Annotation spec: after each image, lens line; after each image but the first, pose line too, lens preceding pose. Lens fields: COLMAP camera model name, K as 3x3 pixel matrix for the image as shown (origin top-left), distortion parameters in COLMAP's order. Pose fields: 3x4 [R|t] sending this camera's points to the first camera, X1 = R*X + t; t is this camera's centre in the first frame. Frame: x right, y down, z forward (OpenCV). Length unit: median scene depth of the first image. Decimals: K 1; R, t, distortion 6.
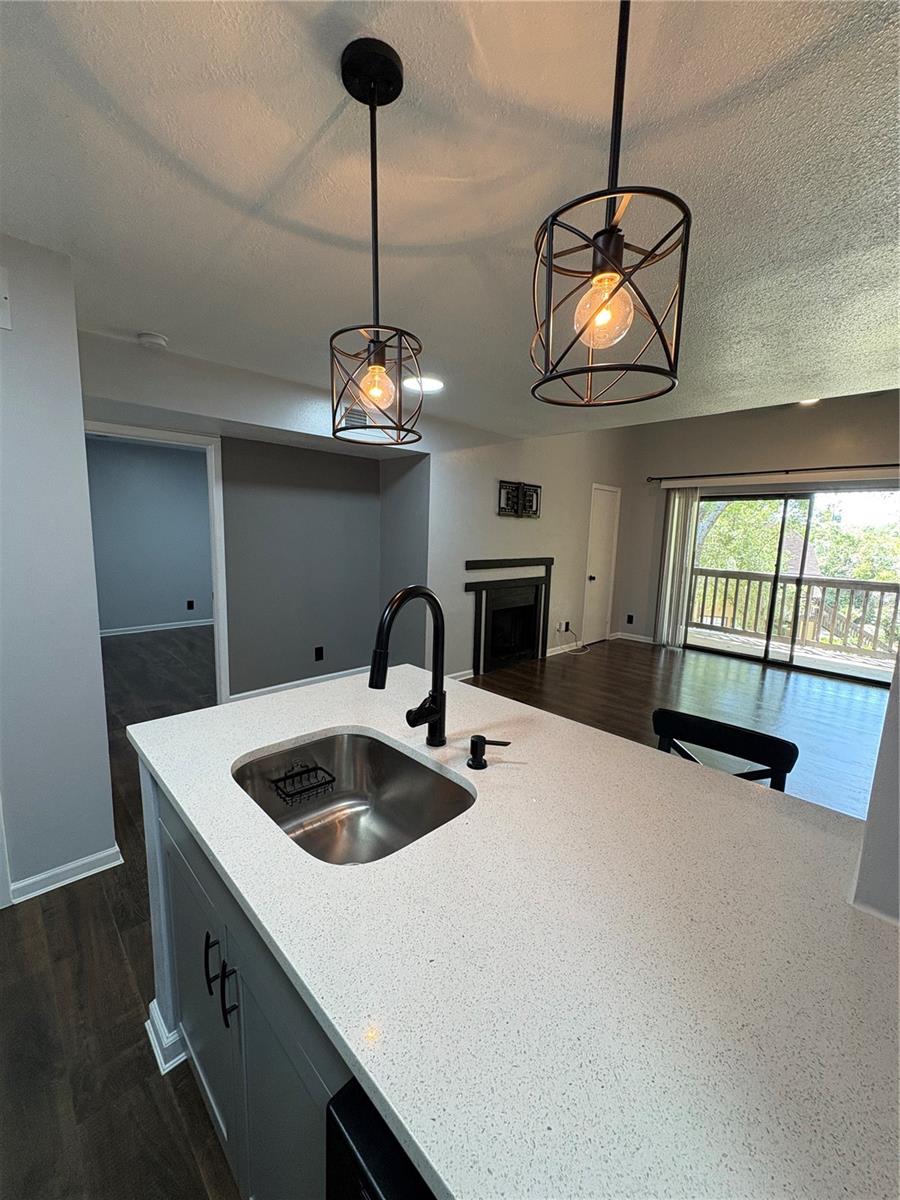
lens RADIAL K [[478.7, 0, 451.0], [0, 478.7, 598.5], [0, 0, 1]] dist [0.000123, 0.000651]
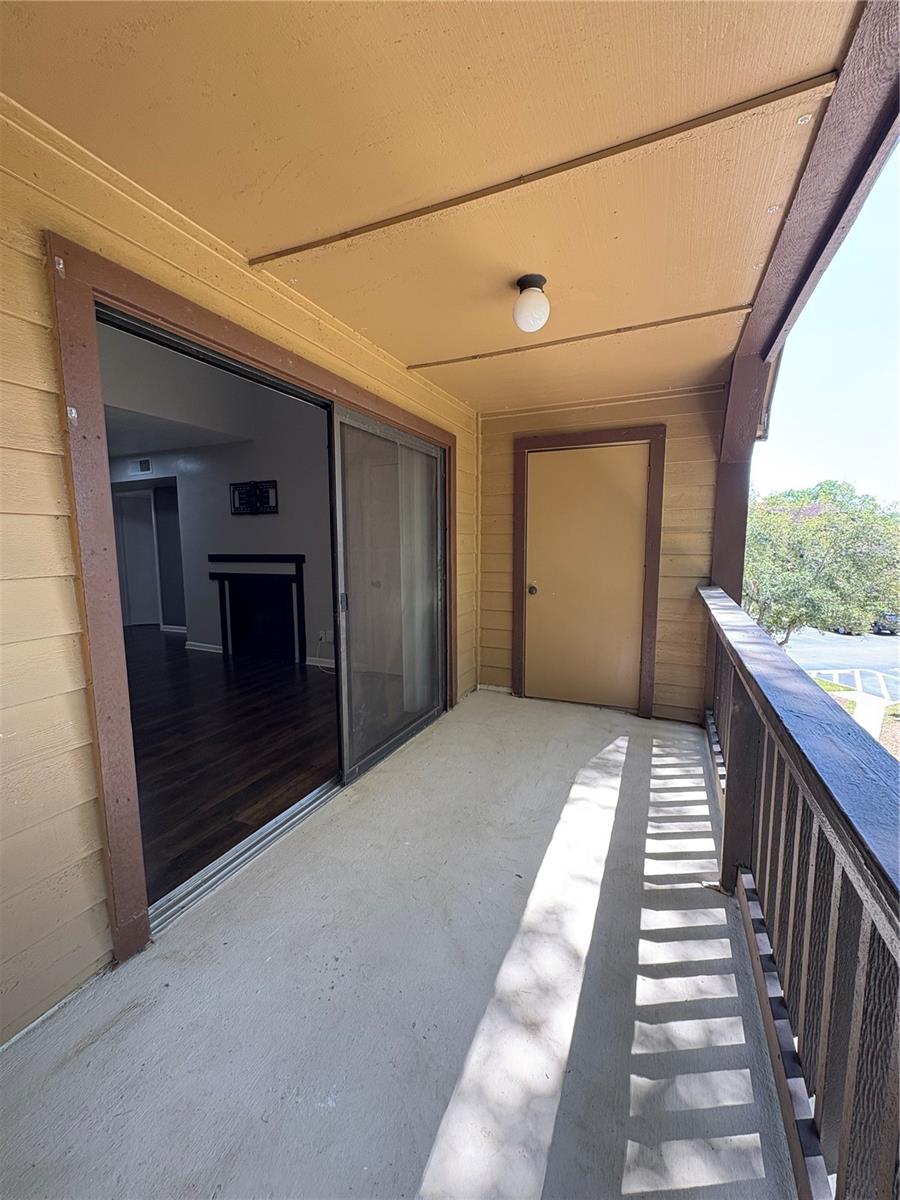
lens RADIAL K [[478.7, 0, 448.3], [0, 478.7, 594.8], [0, 0, 1]] dist [0.000123, 0.000651]
pose [[0.361891, 0.071958, -0.929439, 1.394374], [-0.115974, 0.992746, 0.031704, -0.085145], [0.924979, 0.096317, 0.367611, 1.116299]]
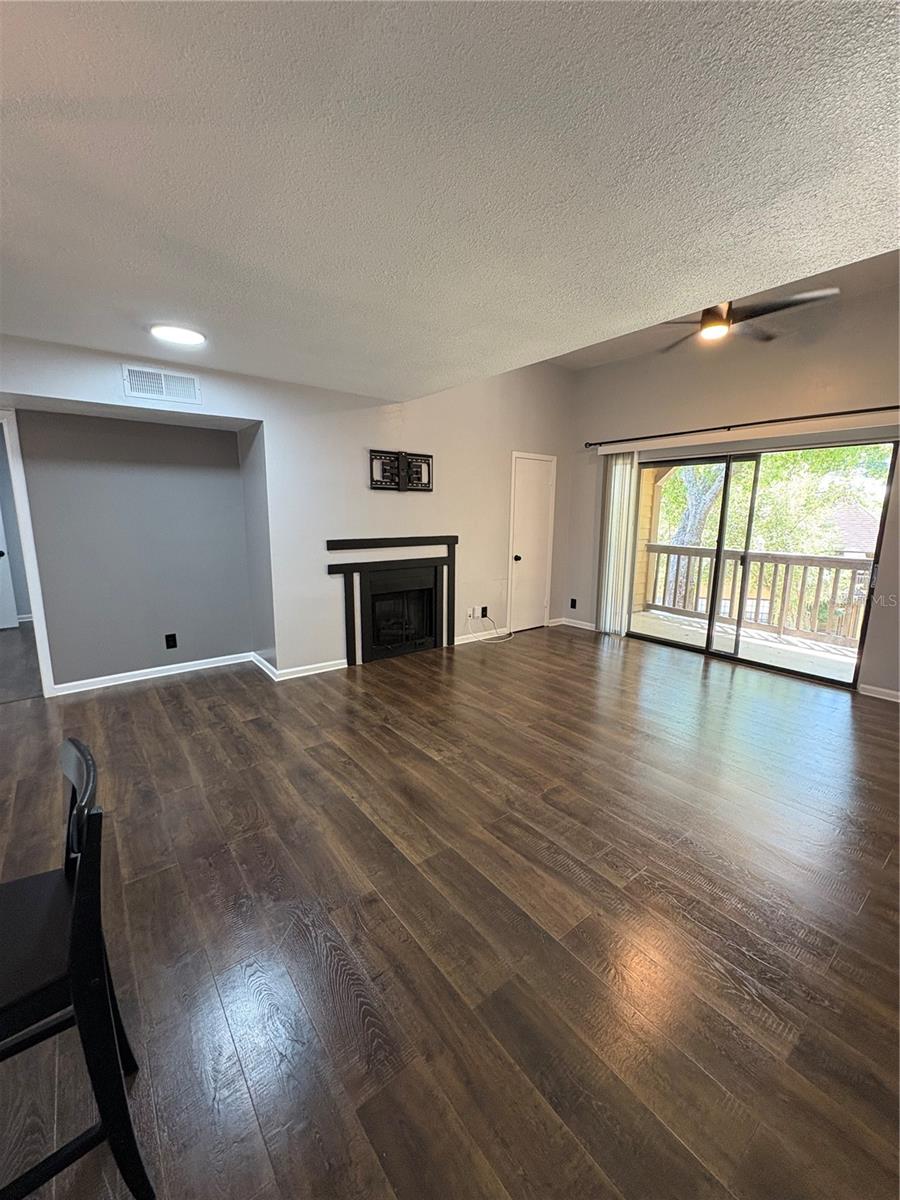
lens RADIAL K [[478.7, 0, 449.5], [0, 478.7, 597.9], [0, 0, 1]] dist [0.000123, 0.000651]
pose [[0.993831, -0.000524, -0.110908, 0.359409], [0.004512, 0.999352, 0.035705, -0.000846], [0.110817, -0.035986, 0.993189, 0.120287]]
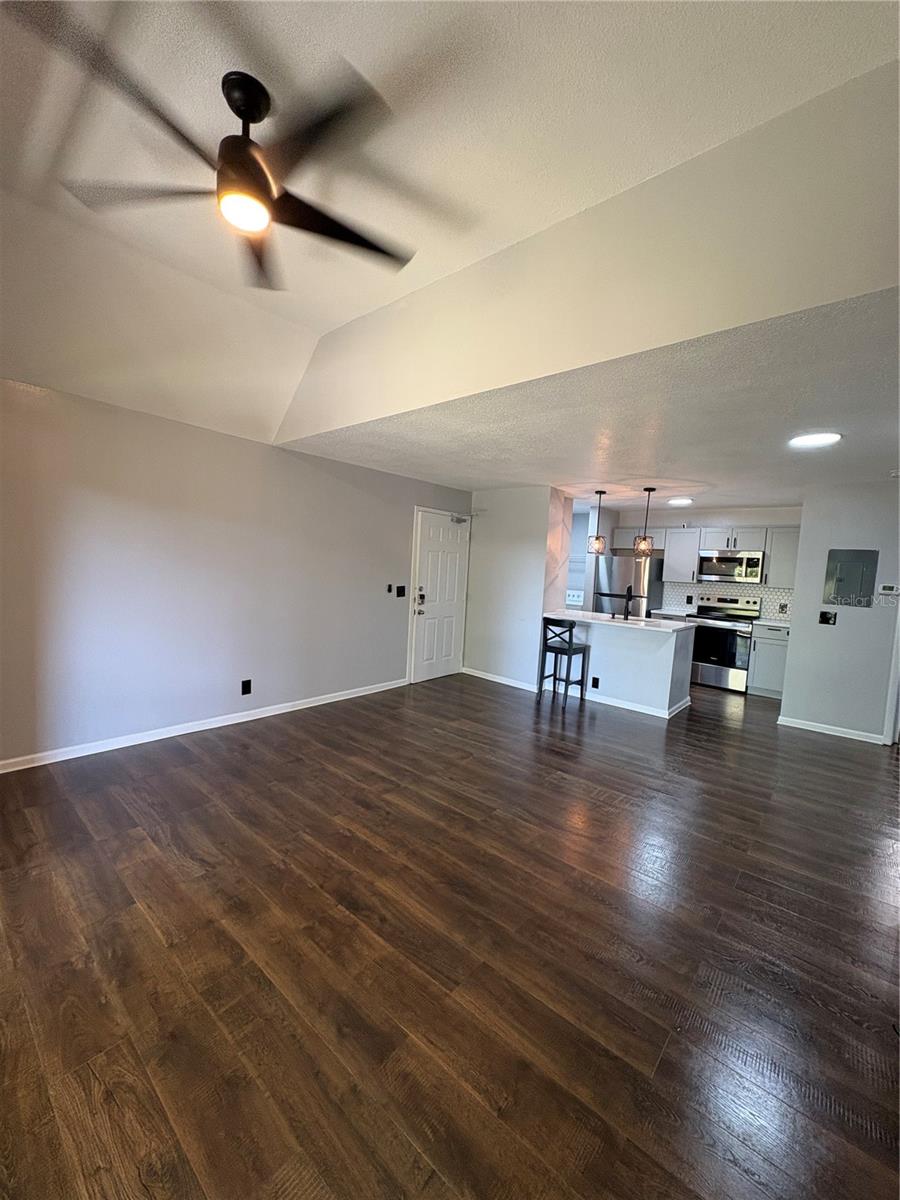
lens RADIAL K [[478.7, 0, 452.1], [0, 478.7, 599.5], [0, 0, 1]] dist [0.000123, 0.000651]
pose [[-0.992946, -0.071515, -0.094568, 0.532443], [-0.090084, 0.973634, 0.209573, -0.178933], [0.077087, 0.216614, -0.973209, 1.377232]]
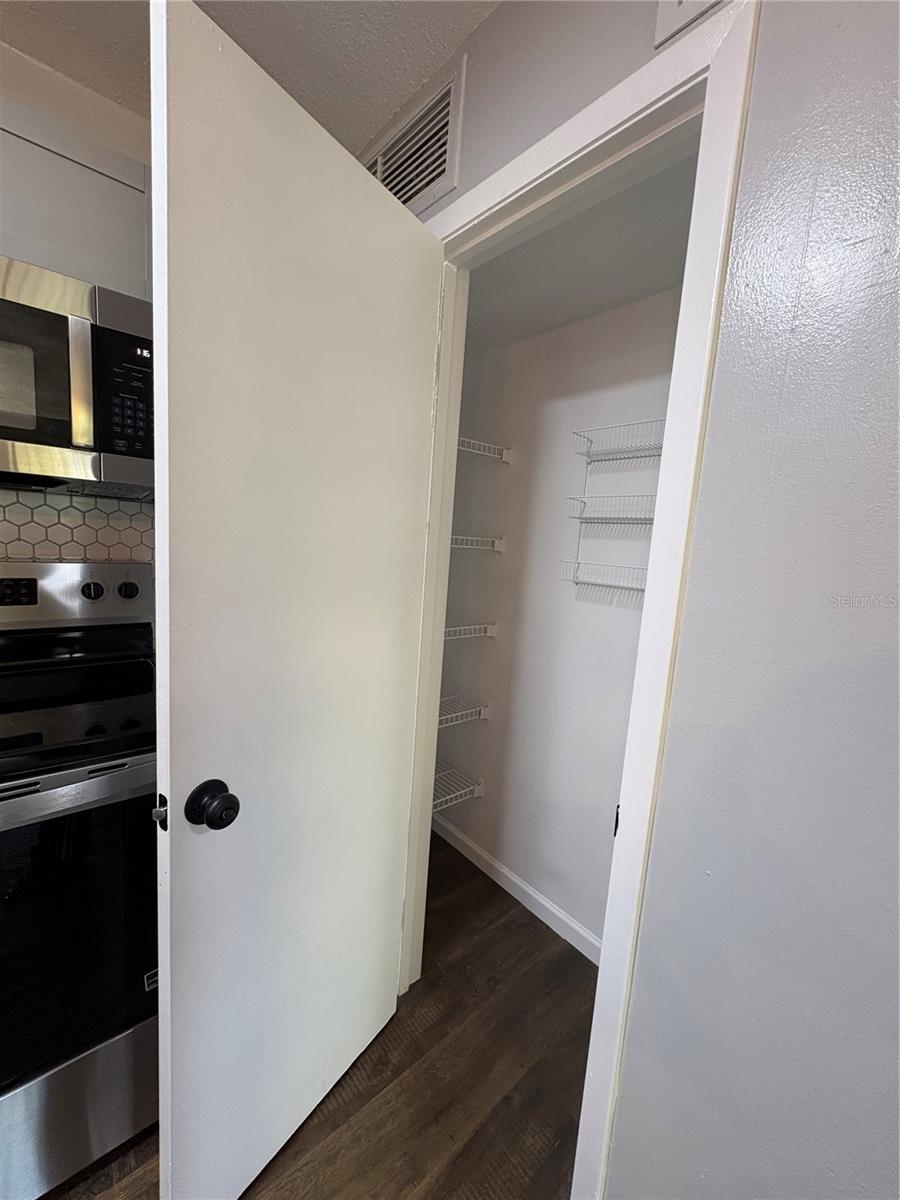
lens RADIAL K [[478.7, 0, 446.6], [0, 478.7, 599.6], [0, 0, 1]] dist [0.000123, 0.000651]
pose [[-0.065294, 0.092560, -0.993564, -0.196857], [-0.203408, 0.973548, 0.104062, -0.021284], [0.976914, 0.208894, -0.044740, 0.297439]]
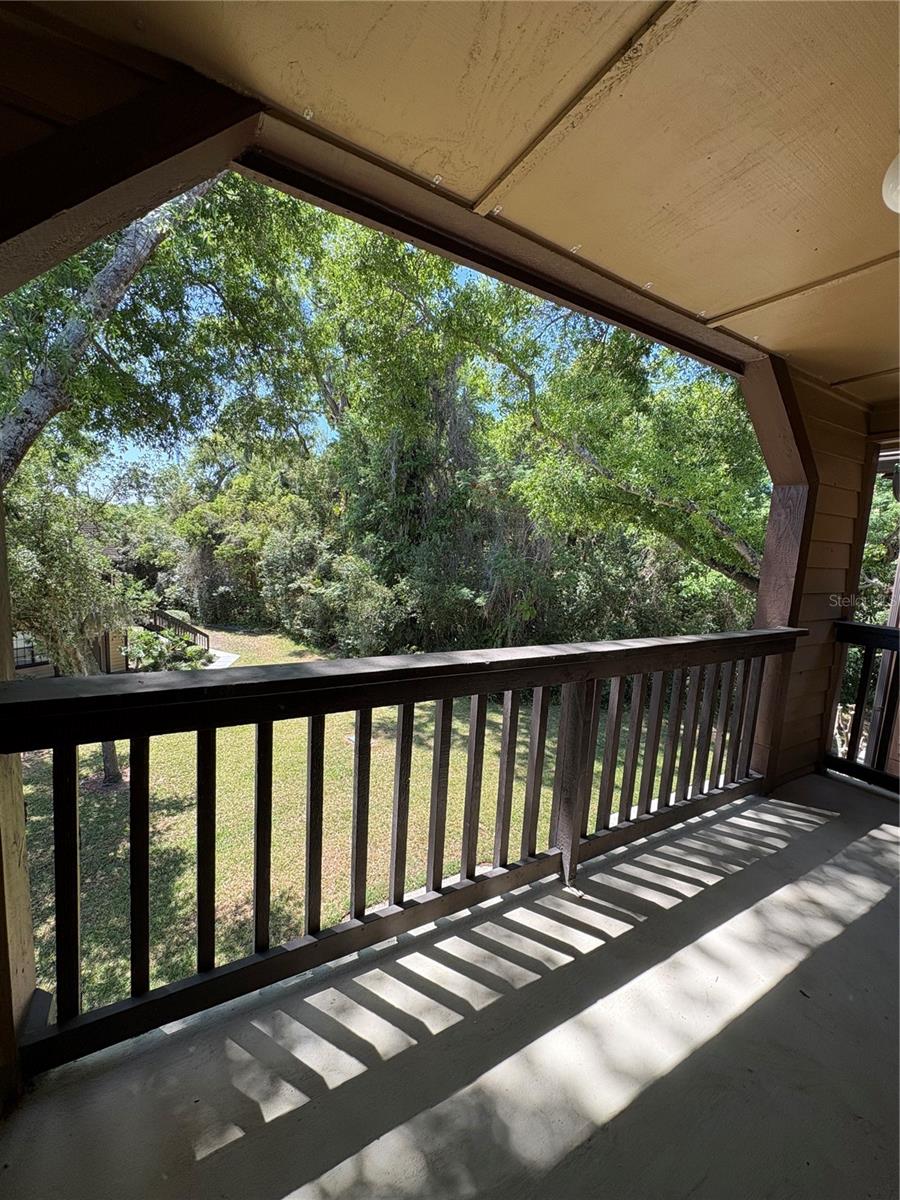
lens RADIAL K [[478.7, 0, 446.5], [0, 478.7, 596.8], [0, 0, 1]] dist [0.000123, 0.000651]
pose [[0.246099, -0.129832, 0.960510, 0.687607], [0.087690, 0.989906, 0.111338, -0.169765], [-0.965270, 0.056827, 0.255000, 1.498469]]
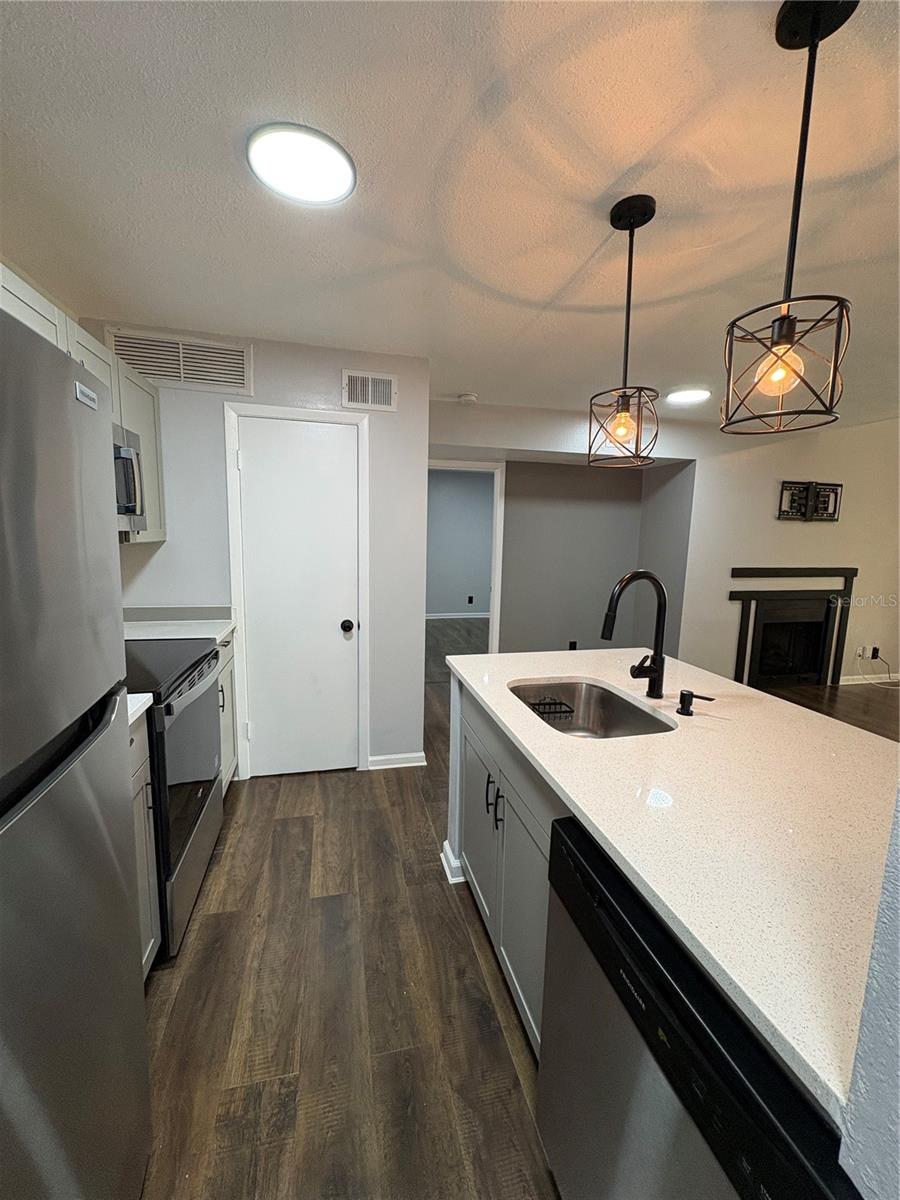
lens RADIAL K [[478.7, 0, 449.1], [0, 478.7, 598.0], [0, 0, 1]] dist [0.000123, 0.000651]
pose [[0.859005, 0.059776, -0.508465, 0.035064], [-0.069850, 0.997557, -0.000732, 0.021033], [0.507179, 0.036145, 0.861082, -0.102079]]
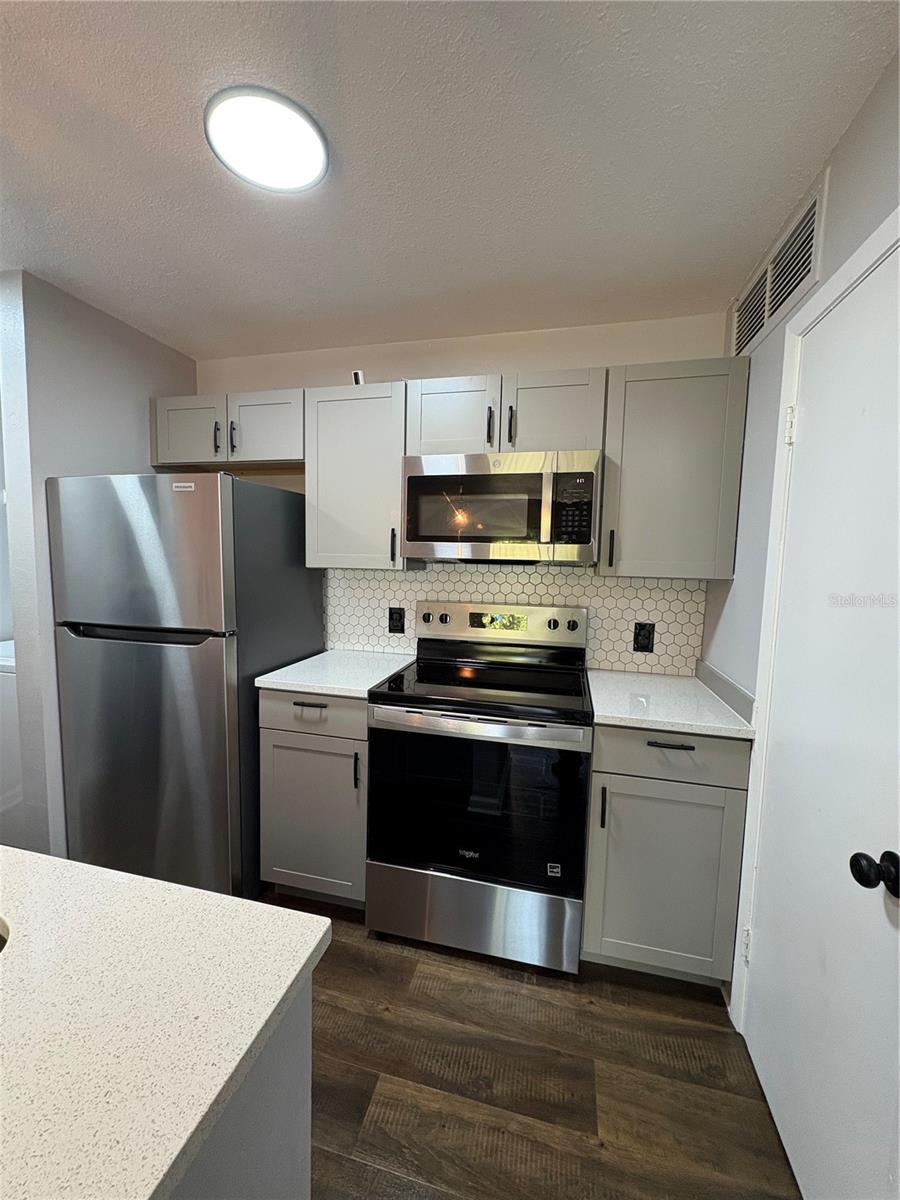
lens RADIAL K [[478.7, 0, 447.9], [0, 478.7, 599.2], [0, 0, 1]] dist [0.000123, 0.000651]
pose [[-0.852334, -0.001773, -0.522995, -0.144548], [-0.116785, 0.975390, 0.187020, -0.049489], [0.509792, 0.220482, -0.831565, 0.395756]]
